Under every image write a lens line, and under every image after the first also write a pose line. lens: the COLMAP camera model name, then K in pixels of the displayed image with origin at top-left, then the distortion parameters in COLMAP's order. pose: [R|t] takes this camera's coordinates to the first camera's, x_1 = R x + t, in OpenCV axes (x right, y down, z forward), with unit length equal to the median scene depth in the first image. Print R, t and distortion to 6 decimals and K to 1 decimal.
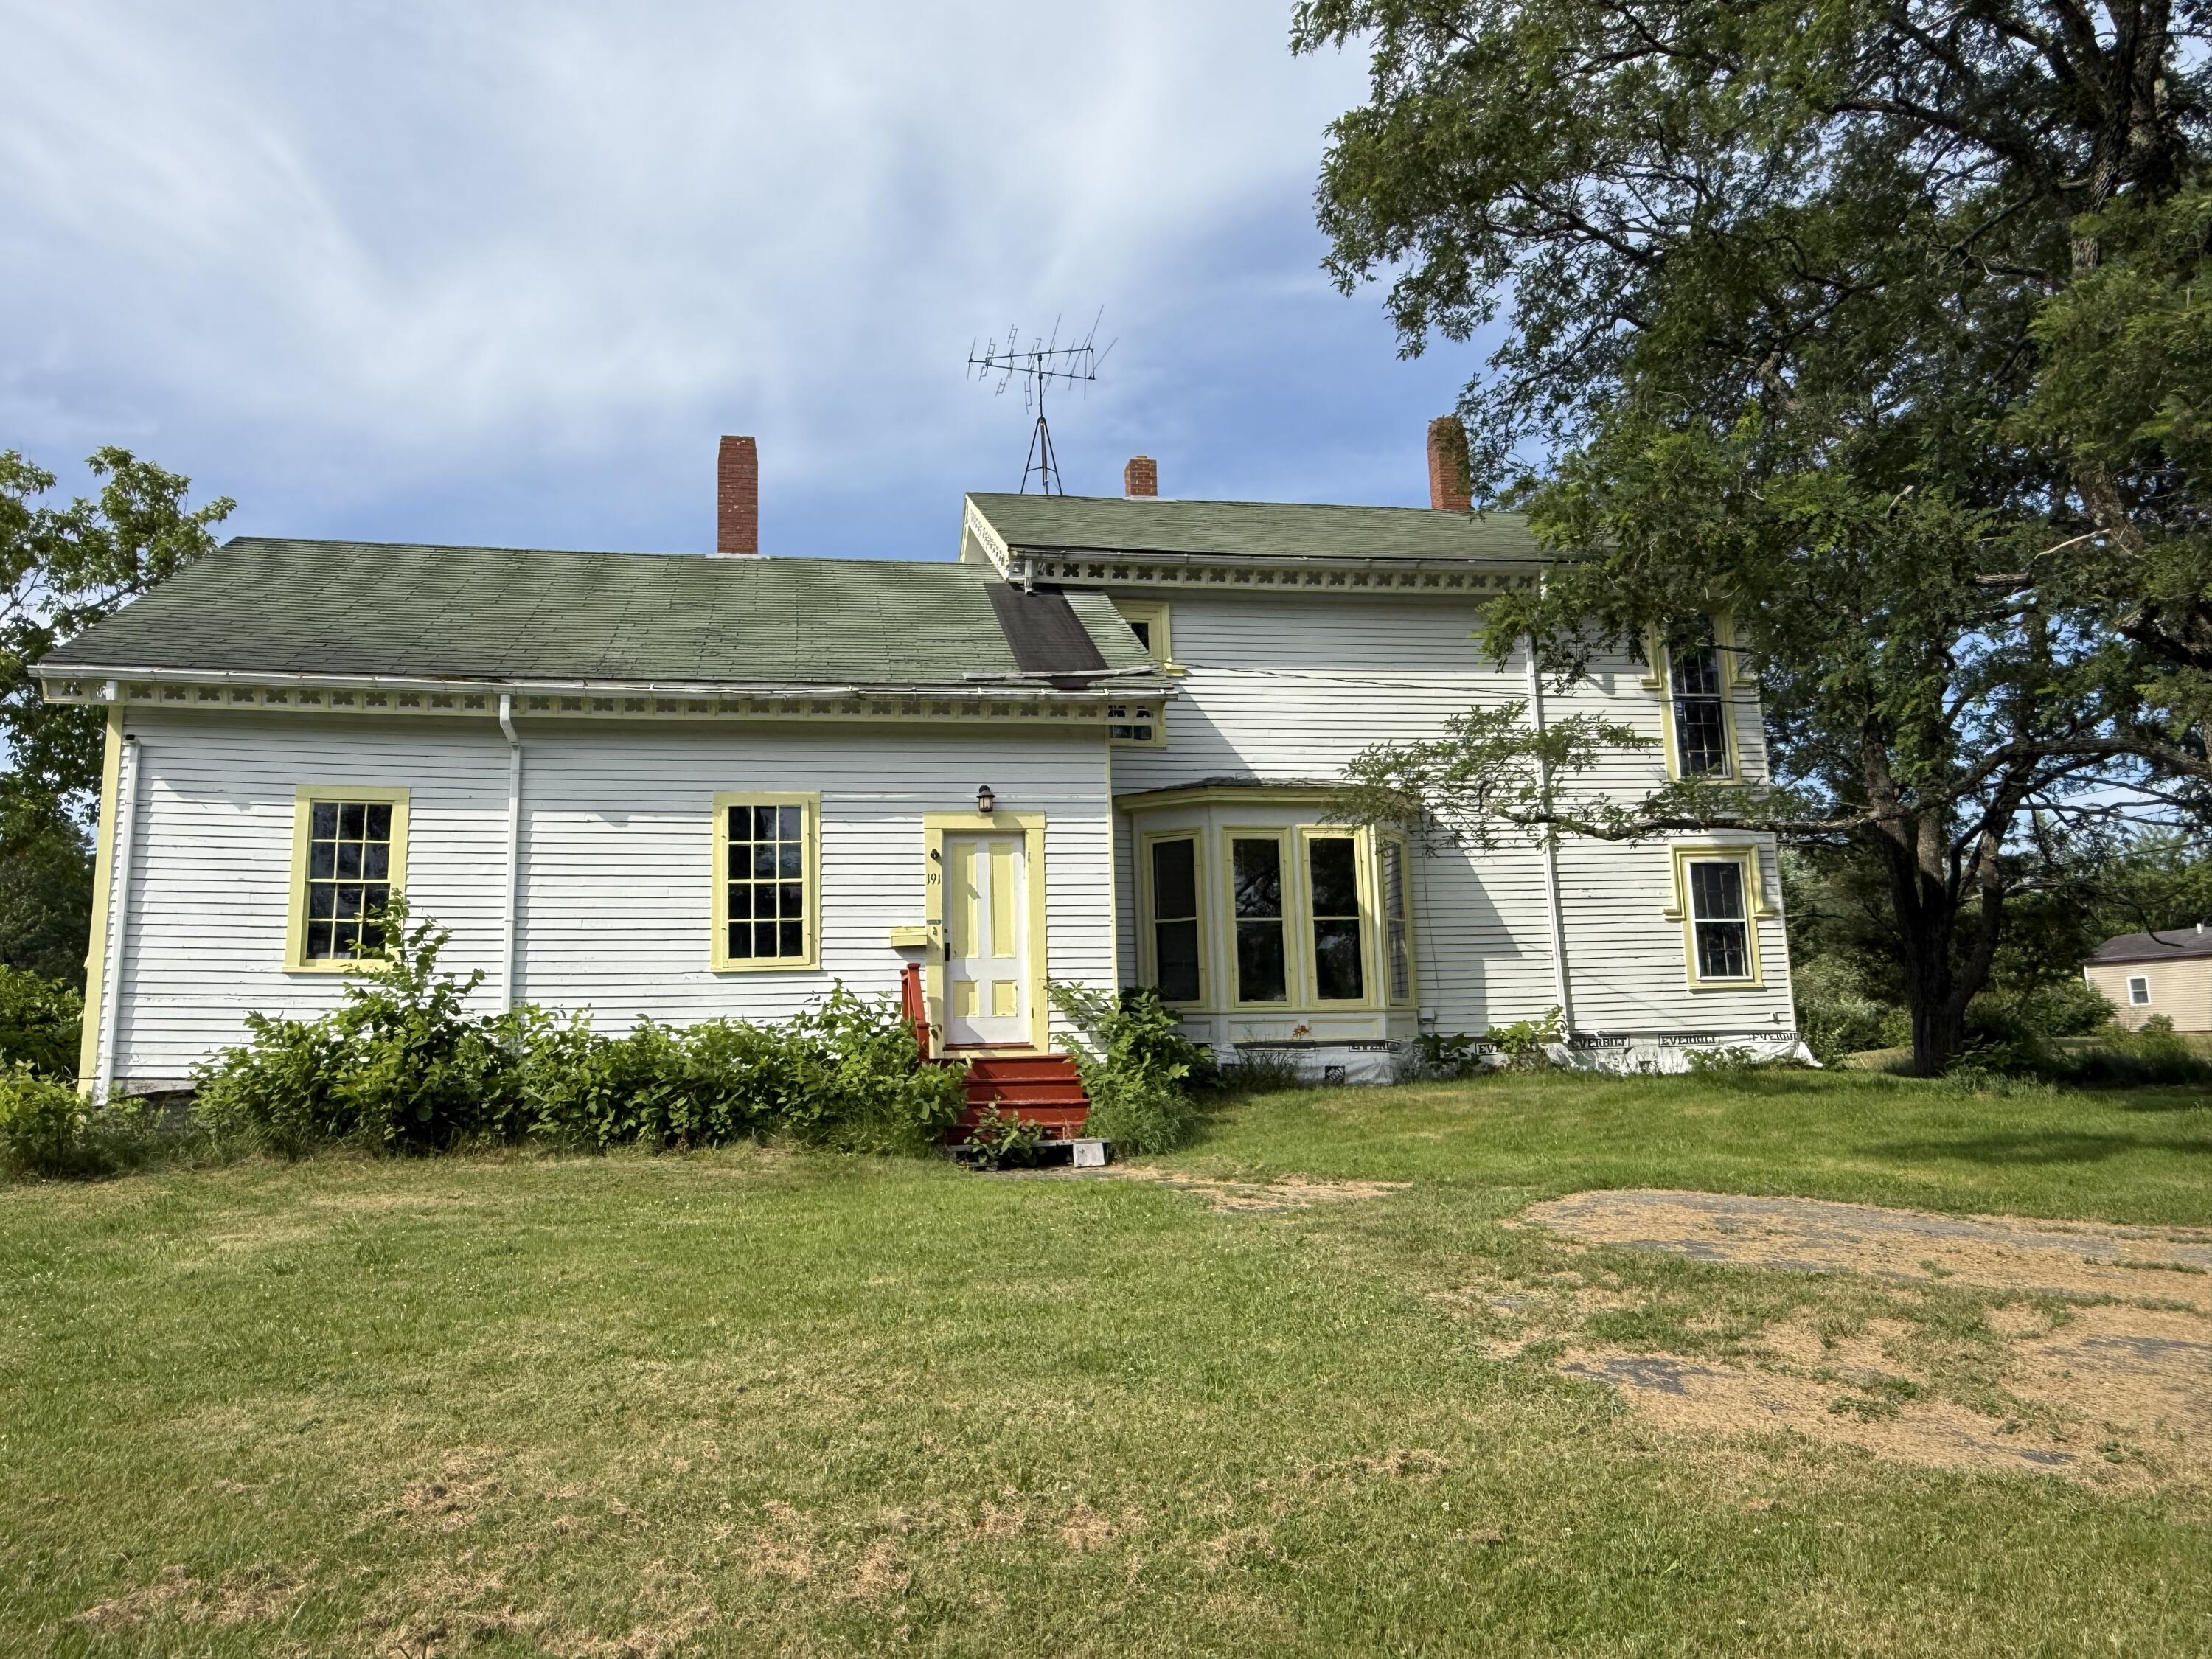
lens RADIAL K [[1455.0, 0, 1027.9], [0, 1455.0, 823.6], [0, 0, 1]] dist [-0.014408, -0.001330]
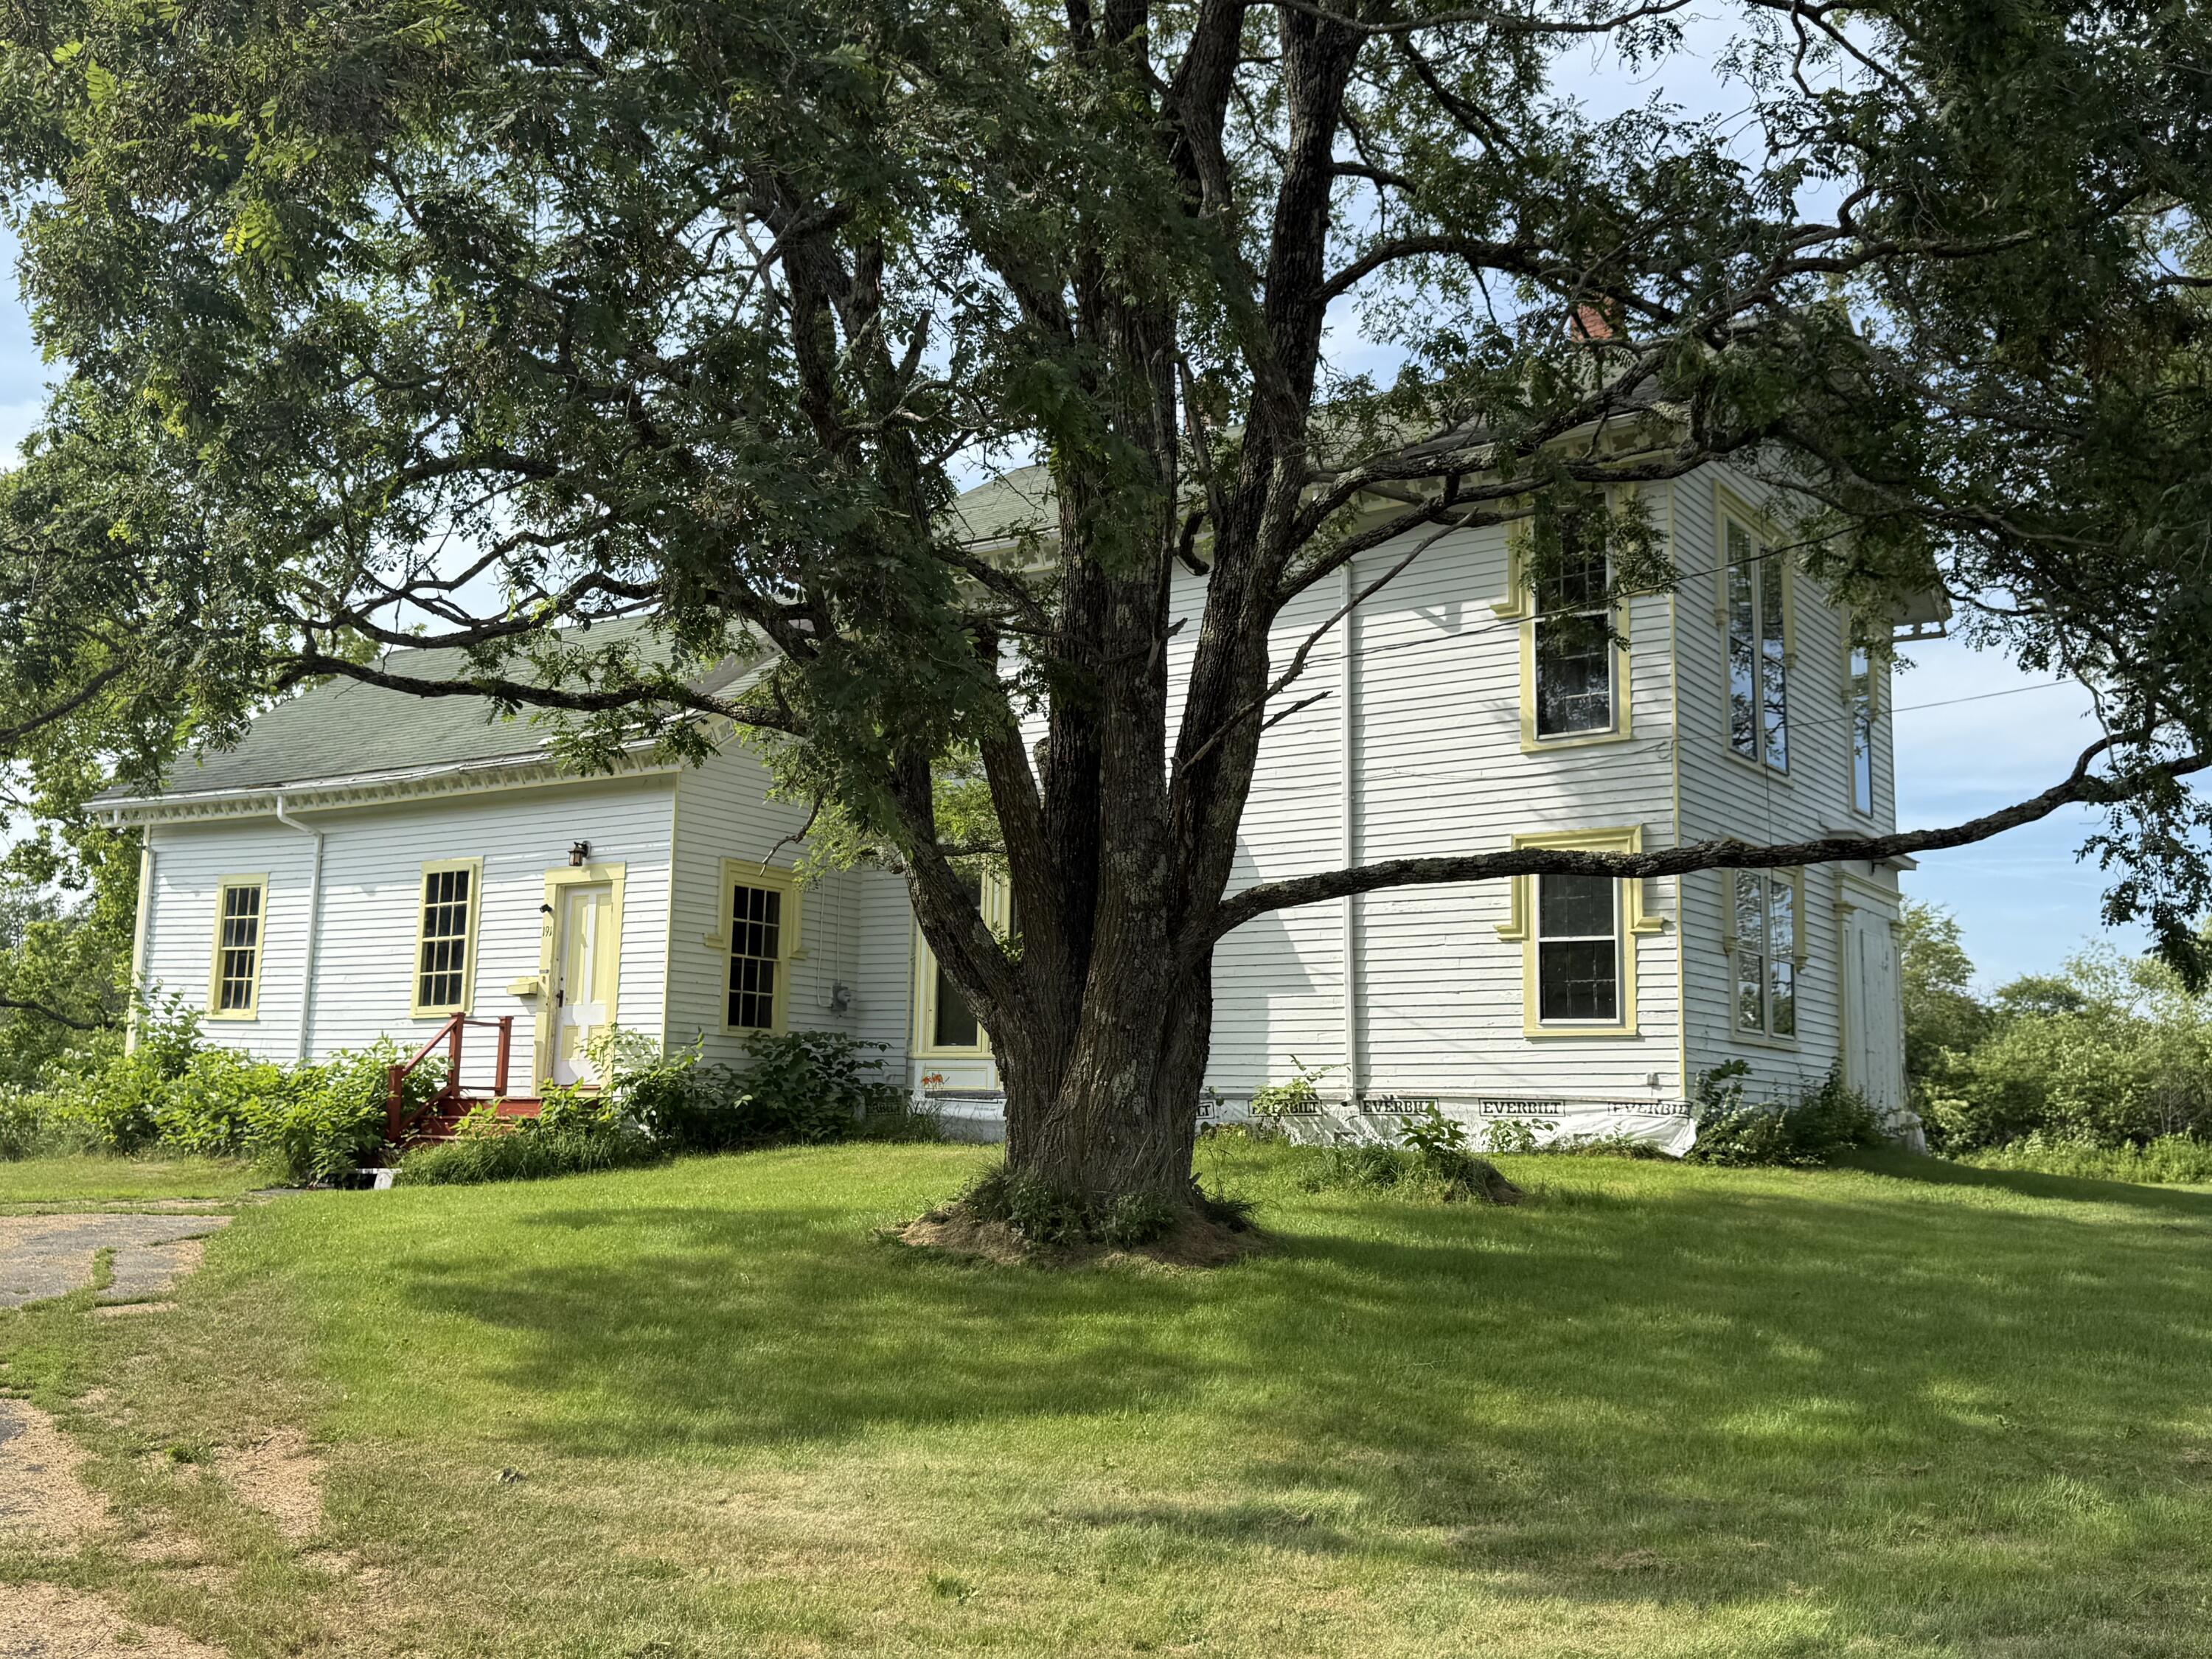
lens RADIAL K [[2082.4, 0, 1106.0], [0, 2082.4, 829.5], [0, 0, 1]] dist [0.110680, 0.000188]
pose [[0.732085, -0.058713, -0.678678, 1.282286], [0.076736, 0.997045, -0.003481, 0.000193], [0.676877, -0.049531, 0.734427, 0.136547]]
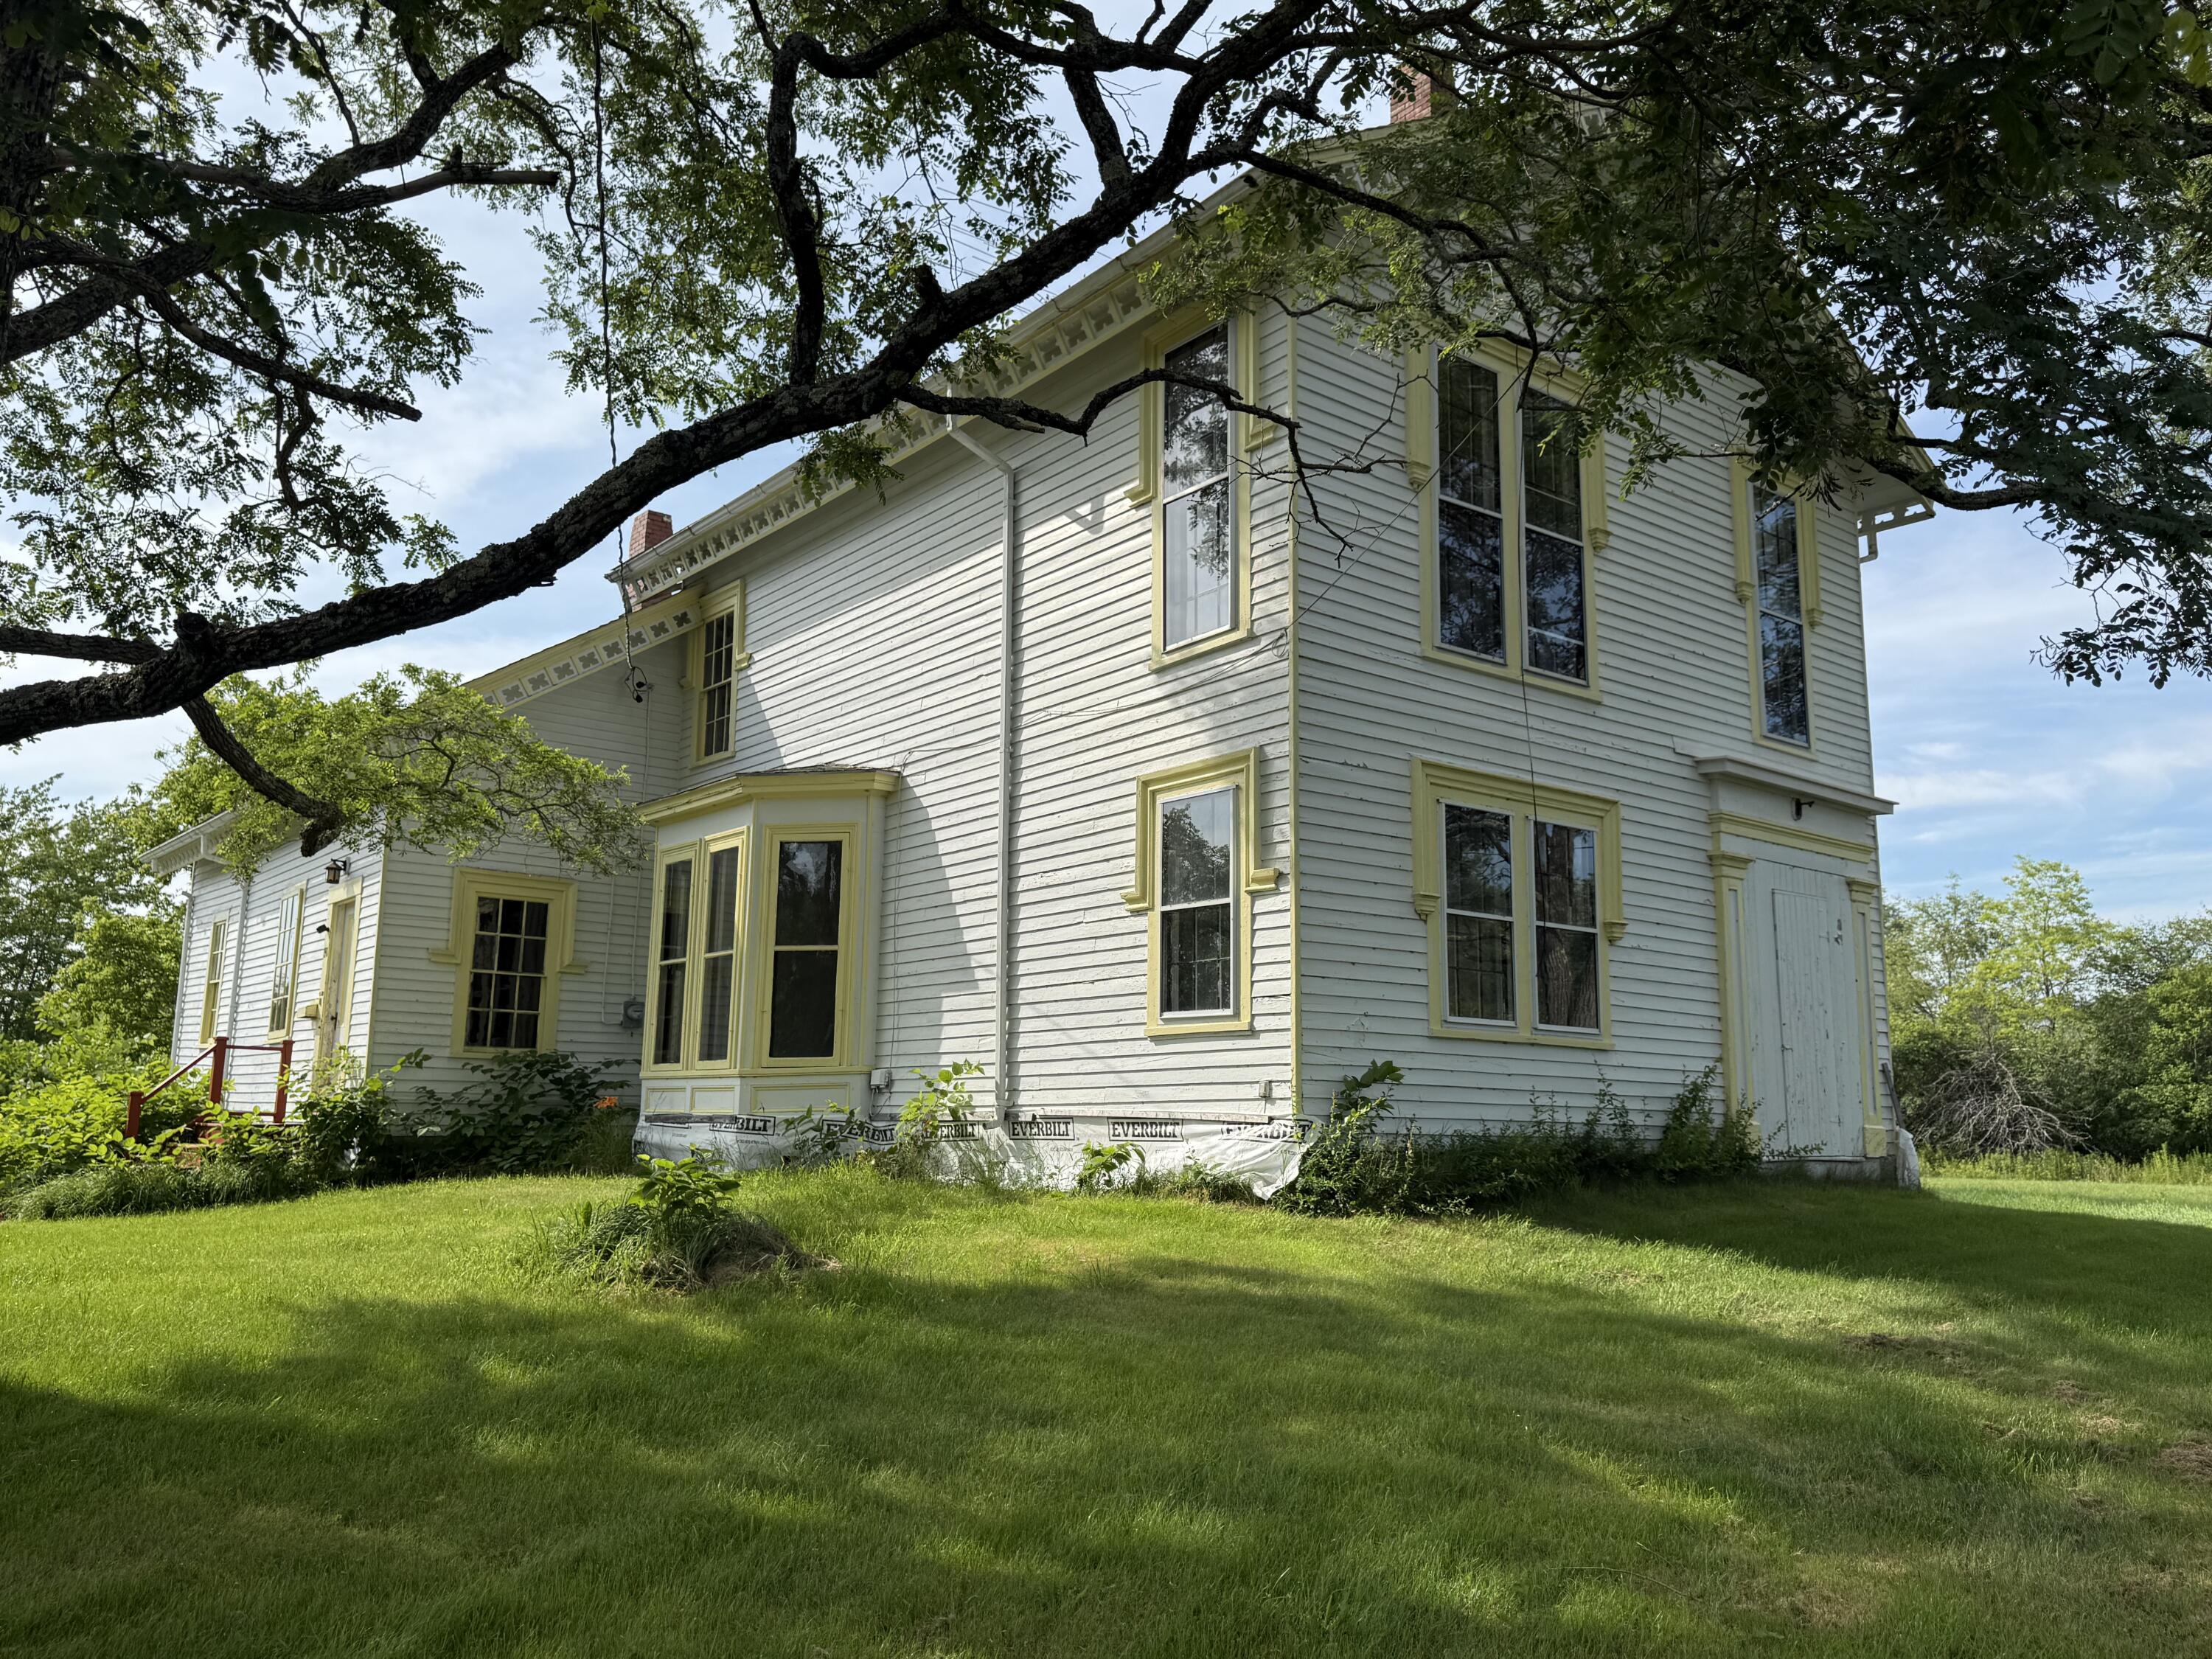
lens RADIAL K [[1699.0, 0, 1115.3], [0, 1699.0, 823.0], [0, 0, 1]] dist [0.171256, -0.344499]
pose [[0.504249, -0.119728, -0.855218, 1.280543], [0.117630, 0.990634, -0.069330, 0.098520], [0.855509, -0.065639, 0.513610, 0.842717]]
